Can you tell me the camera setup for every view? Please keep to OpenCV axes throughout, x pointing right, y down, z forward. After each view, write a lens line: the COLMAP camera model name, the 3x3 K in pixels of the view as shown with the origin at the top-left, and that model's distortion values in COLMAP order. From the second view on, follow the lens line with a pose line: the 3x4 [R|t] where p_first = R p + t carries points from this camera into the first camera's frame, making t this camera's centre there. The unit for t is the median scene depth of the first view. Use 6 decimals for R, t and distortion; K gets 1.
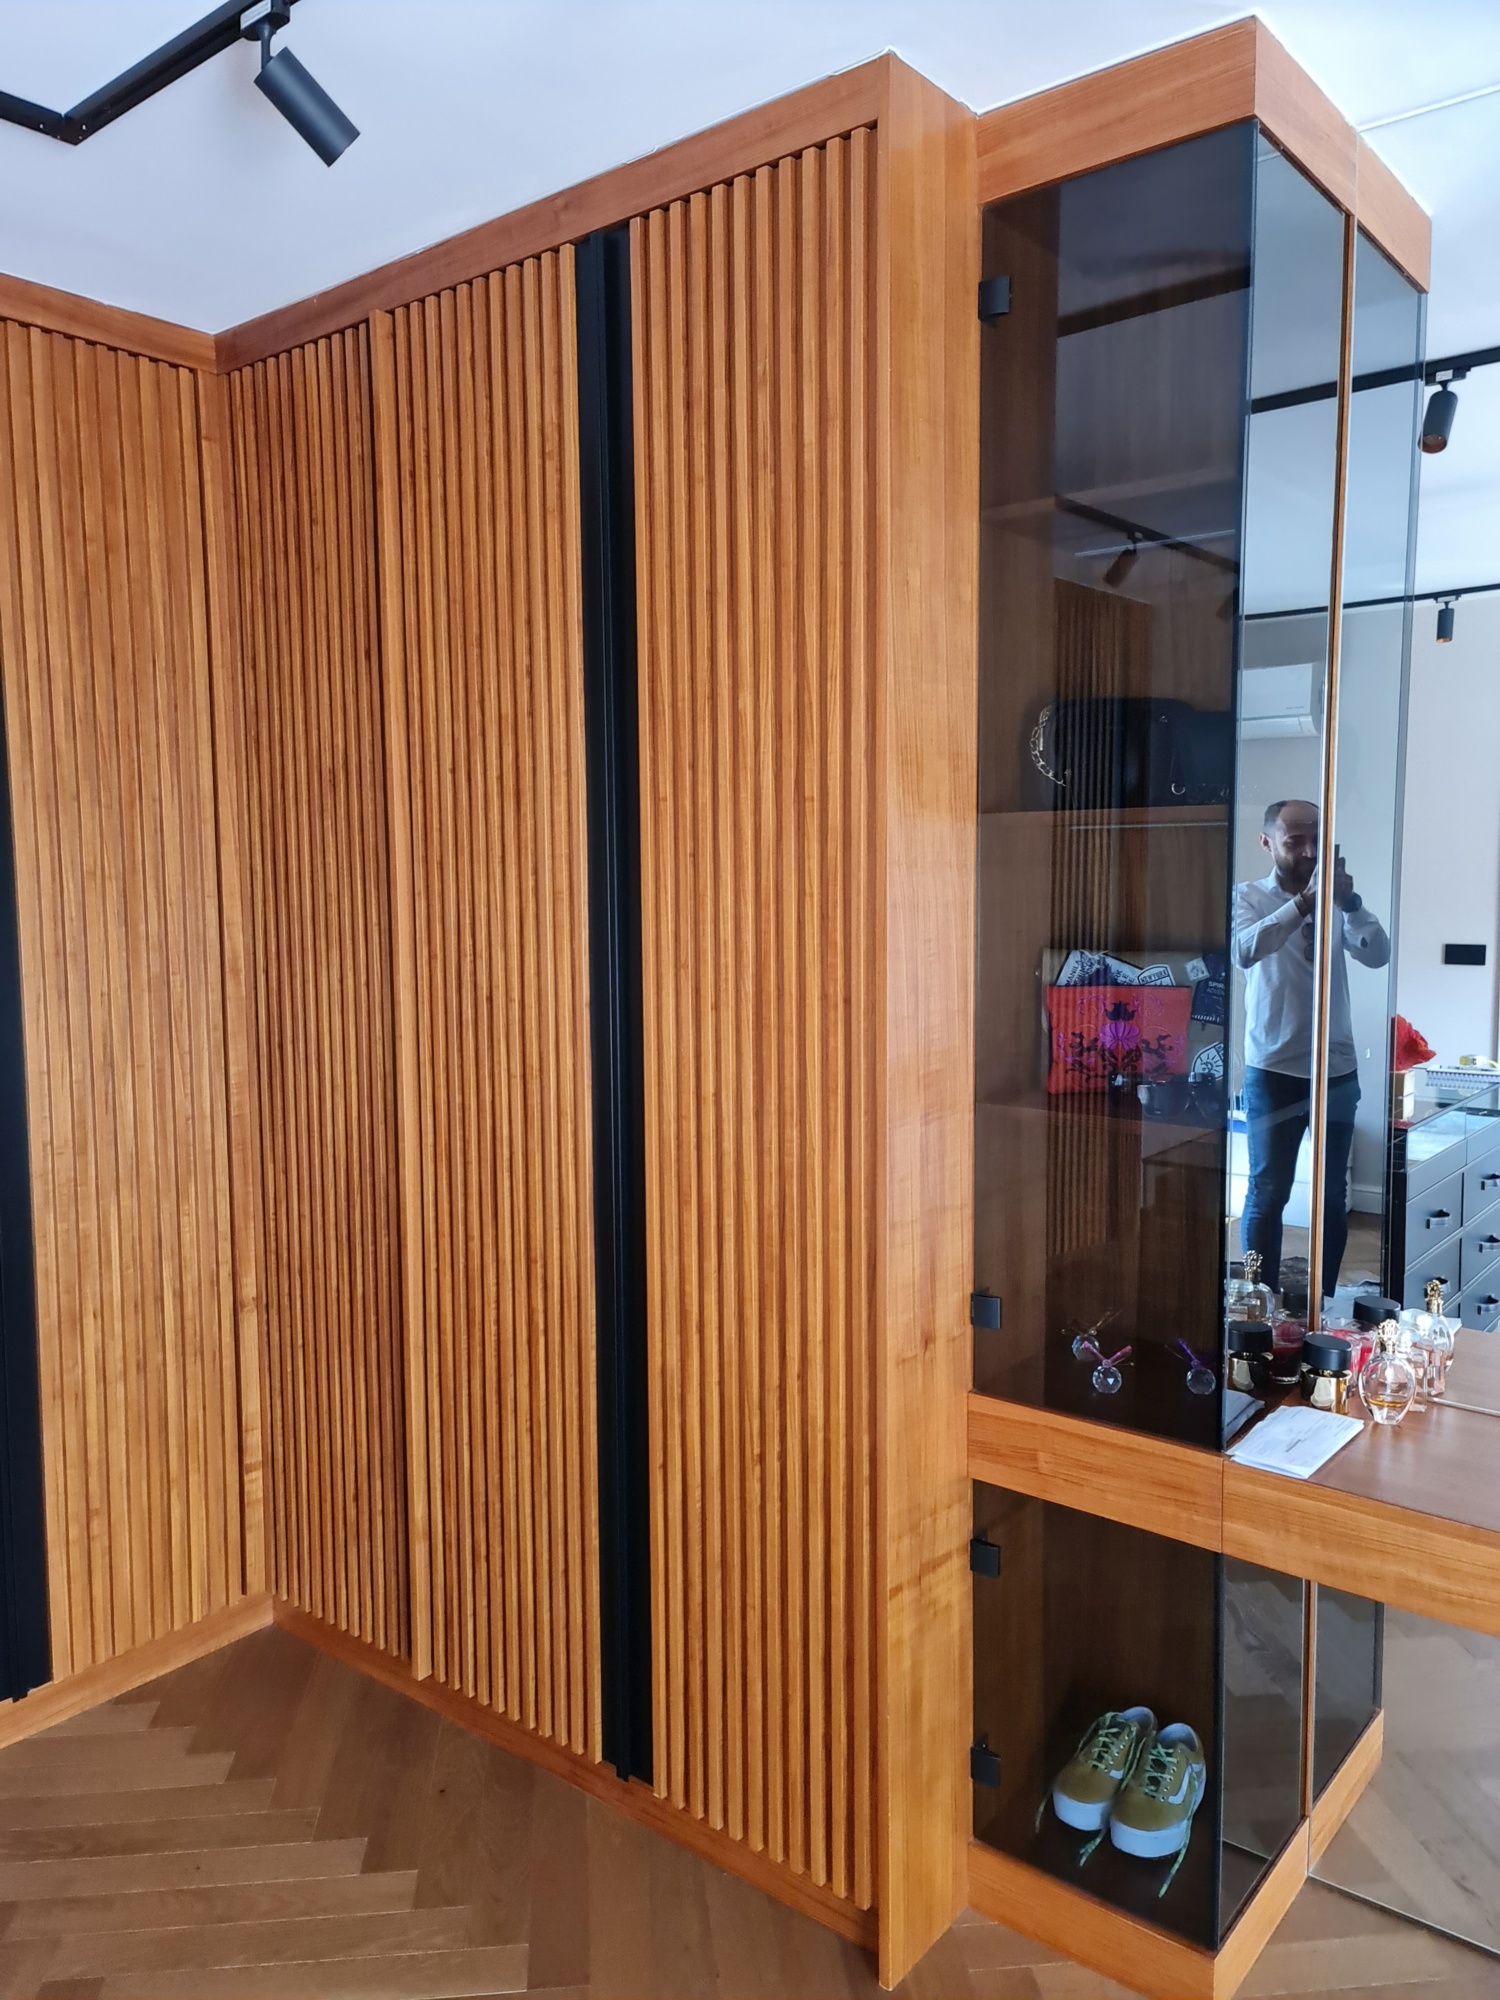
lens RADIAL K [[1471.0, 0, 718.1], [0, 1471.0, 998.8], [0, 0, 1]] dist [0.073037, -0.073159]
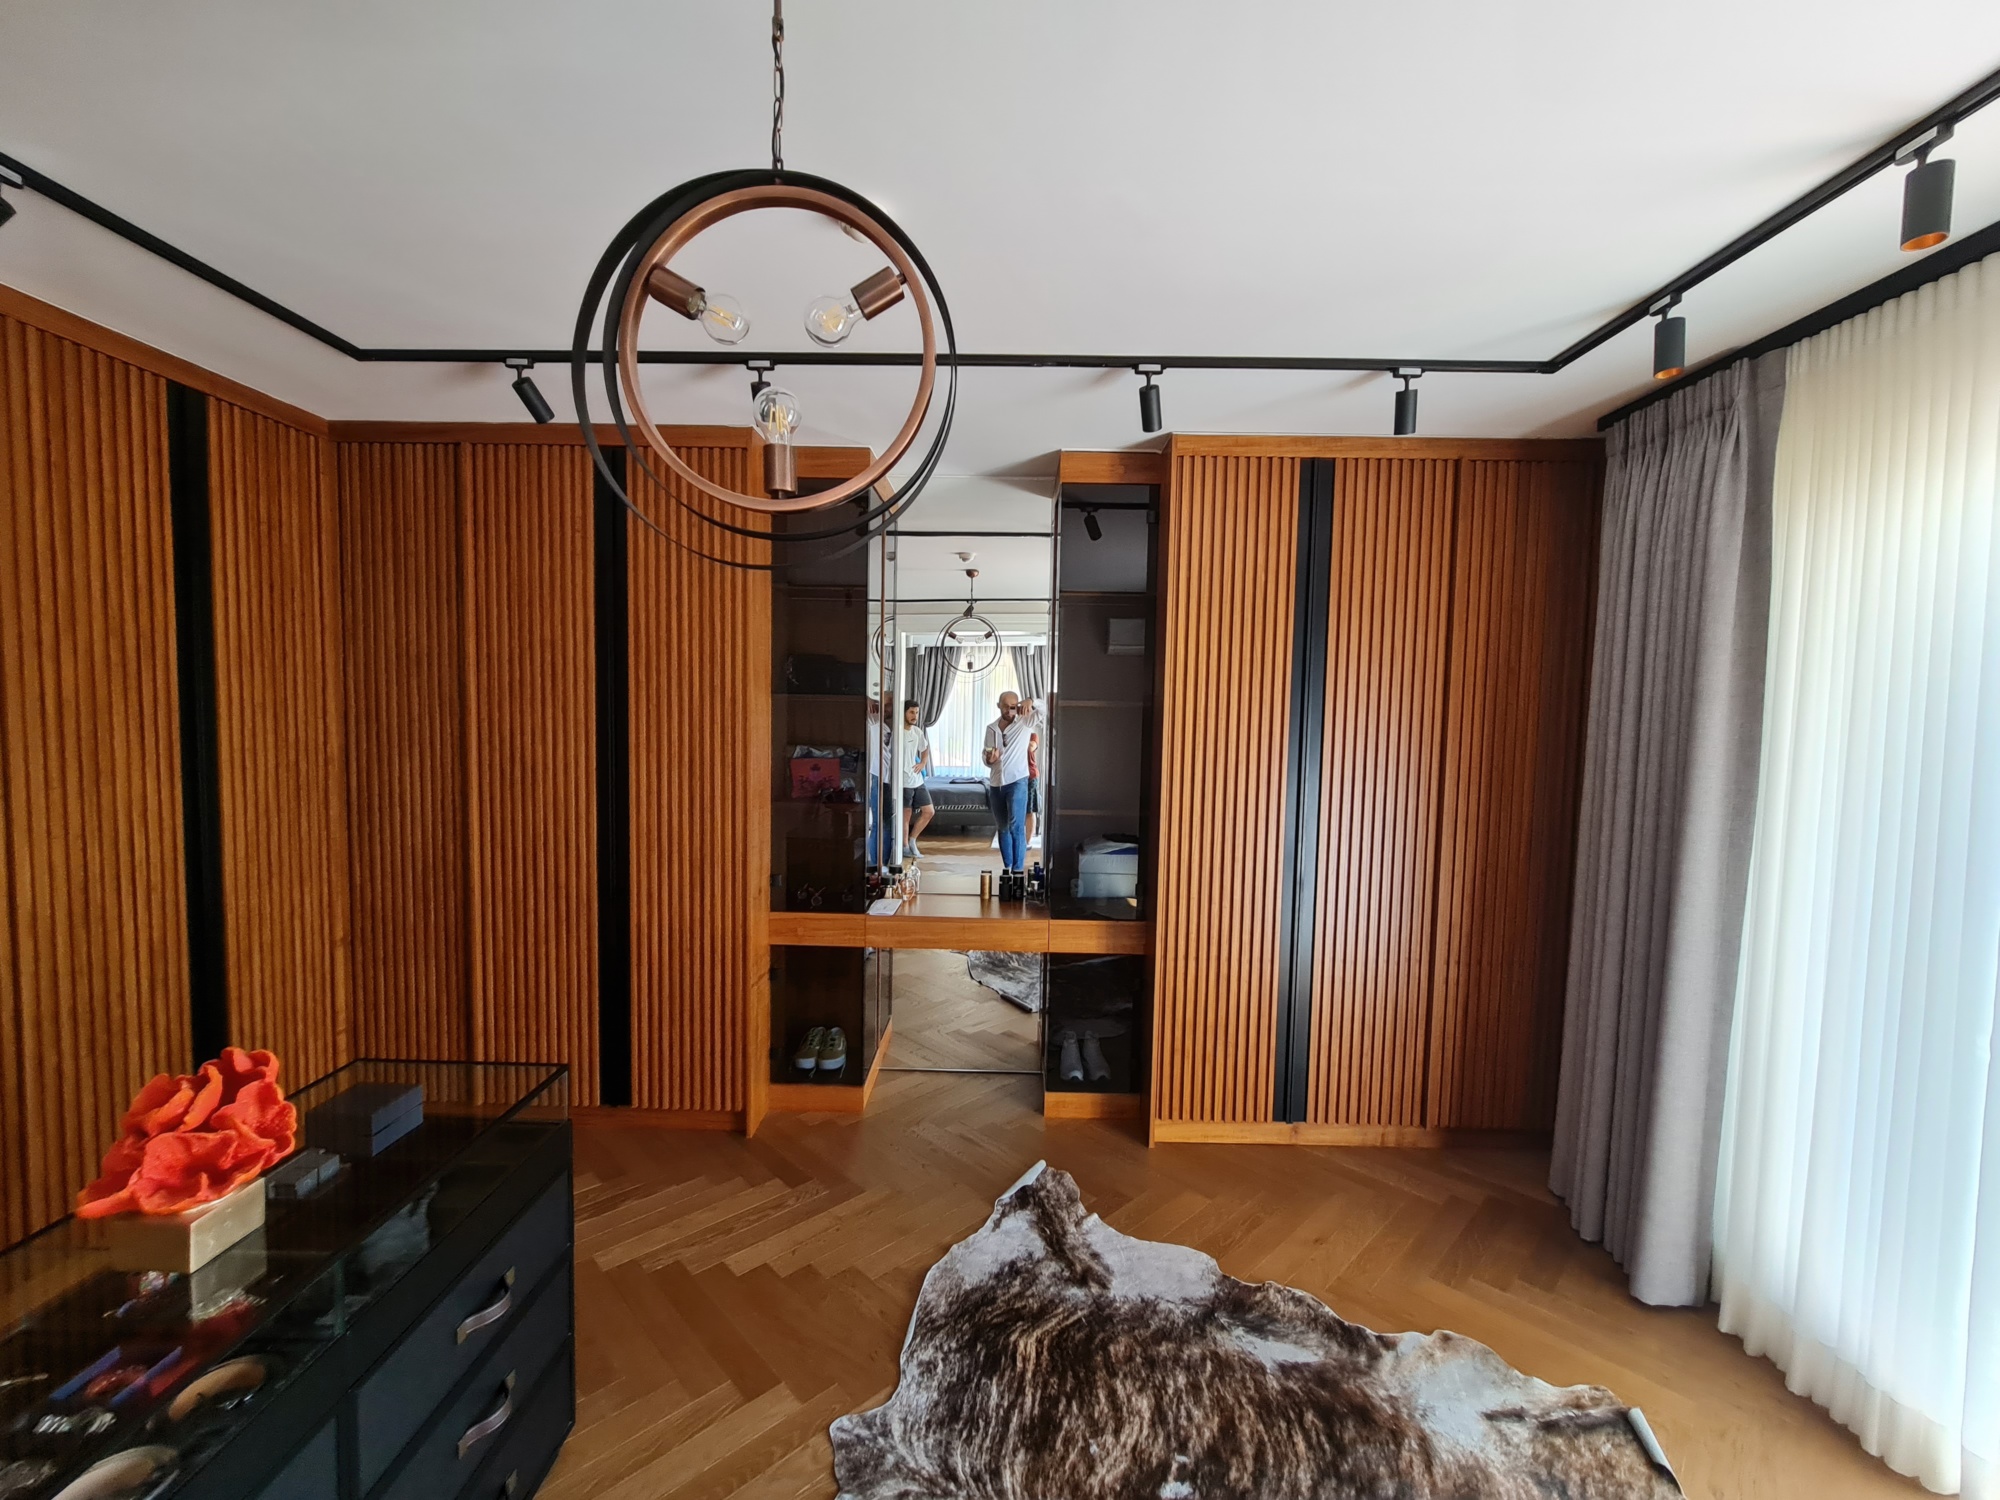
lens RADIAL K [[817.2, 0, 998.6], [0, 817.2, 759.8], [0, 0, 1]] dist [-0.007654, 0.002895]
pose [[0.782787, -0.012510, 0.622164, -0.413449], [0.028968, 0.999447, -0.016350, 0.029738], [-0.621615, 0.030821, 0.782716, -0.403637]]
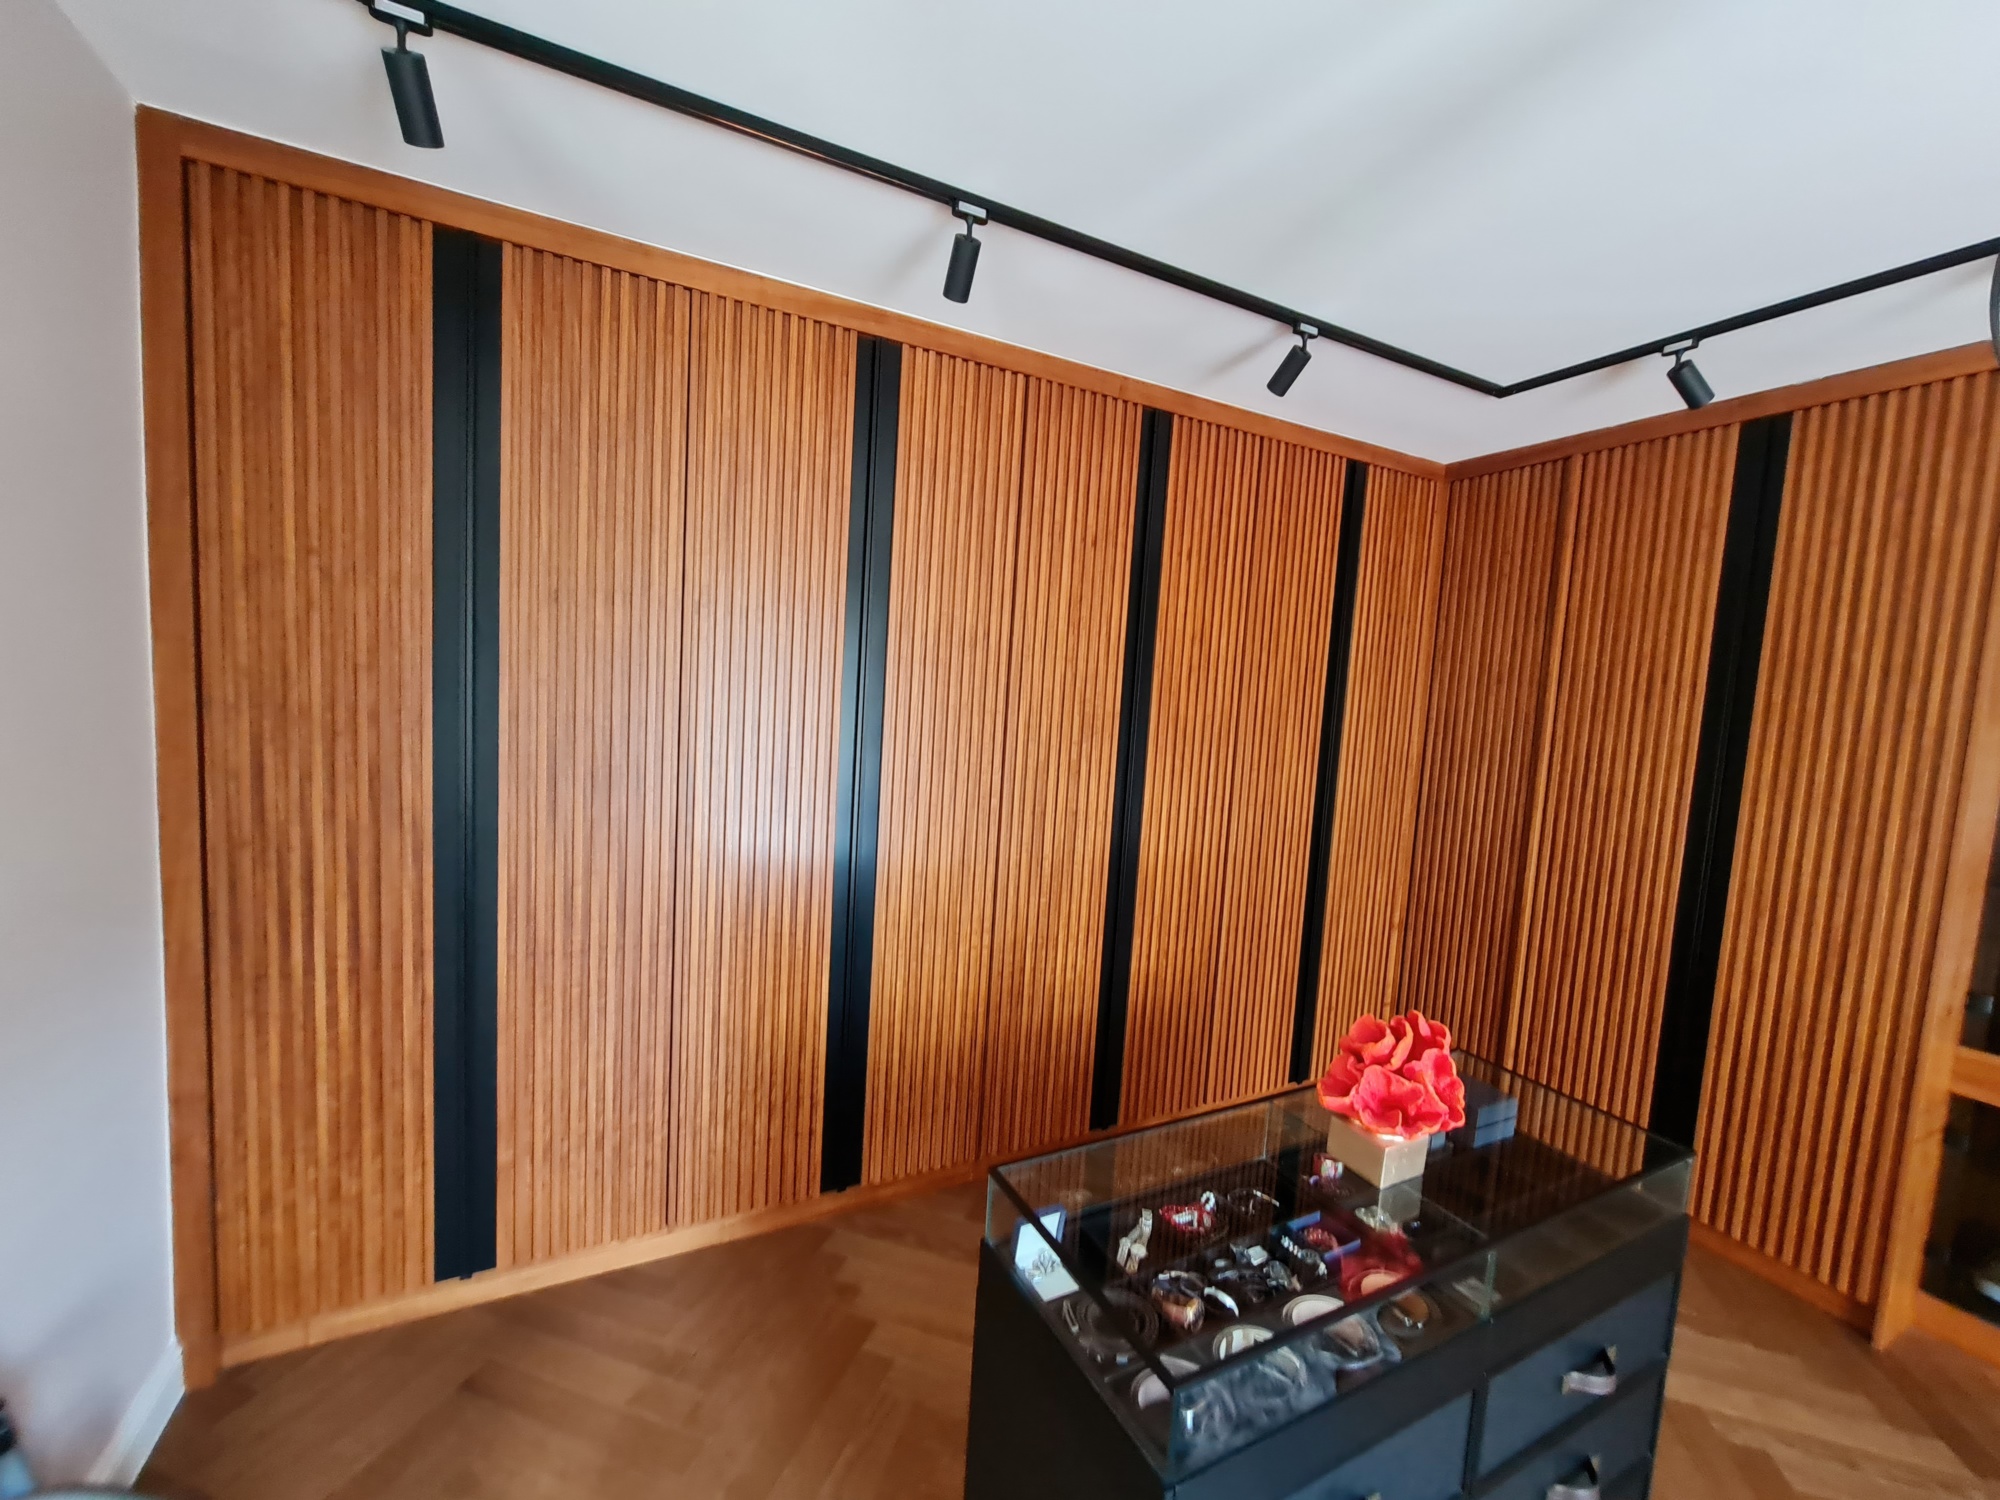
lens RADIAL K [[817.2, 0, 1009.9], [0, 817.2, 761.2], [0, 0, 1]] dist [-0.007654, 0.002895]
pose [[0.917506, 0.096921, -0.385732, -0.539809], [-0.102095, 0.994749, 0.007103, 0.033082], [0.384395, 0.032864, 0.922583, -0.364587]]
